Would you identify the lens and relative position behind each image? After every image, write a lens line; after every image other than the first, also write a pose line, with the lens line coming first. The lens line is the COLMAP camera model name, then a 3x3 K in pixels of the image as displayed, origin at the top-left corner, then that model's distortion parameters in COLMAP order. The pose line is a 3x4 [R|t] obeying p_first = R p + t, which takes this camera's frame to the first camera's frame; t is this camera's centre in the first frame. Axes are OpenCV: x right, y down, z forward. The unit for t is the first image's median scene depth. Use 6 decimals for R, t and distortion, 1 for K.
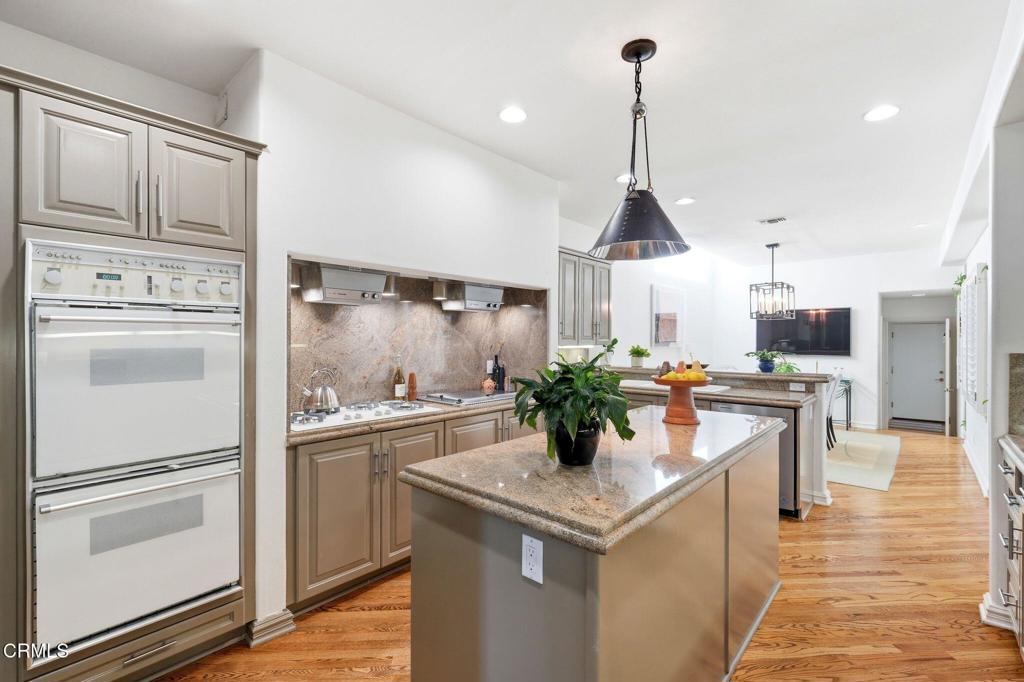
lens RADIAL K [[458.8, 0, 508.5], [0, 458.8, 341.4], [0, 0, 1]] dist [0.005547, 0.000648]
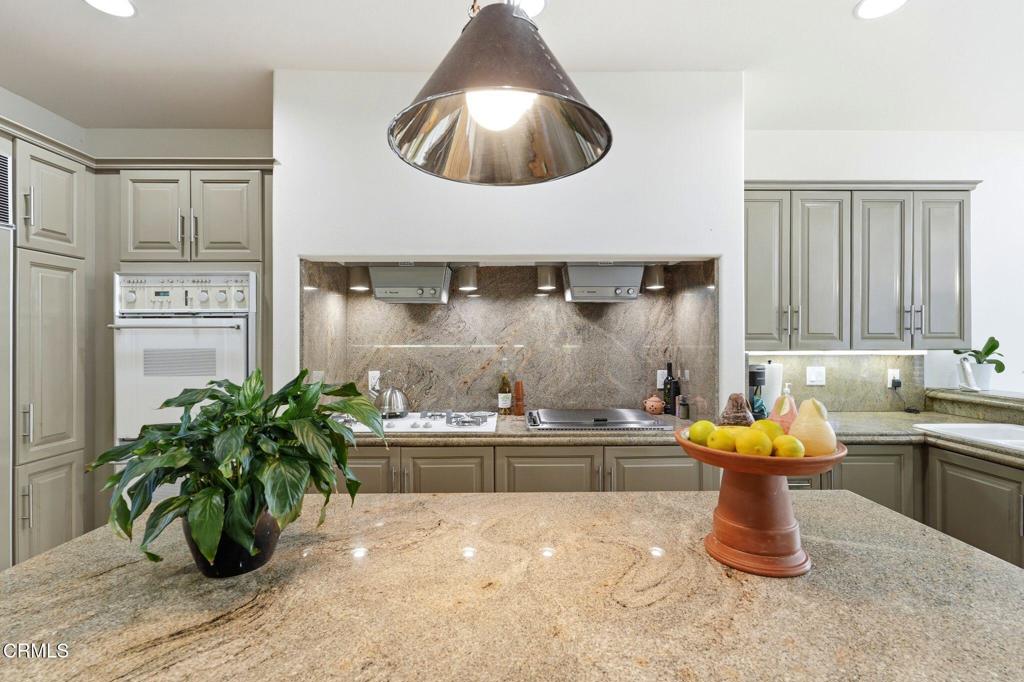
lens RADIAL K [[458.8, 0, 512.6], [0, 458.8, 334.2], [0, 0, 1]] dist [0.005547, 0.000648]
pose [[0.672123, -0.011384, -0.740352, 0.480114], [-0.000046, 0.999881, -0.015416, -0.003233], [0.740440, 0.010395, 0.672043, 0.533860]]
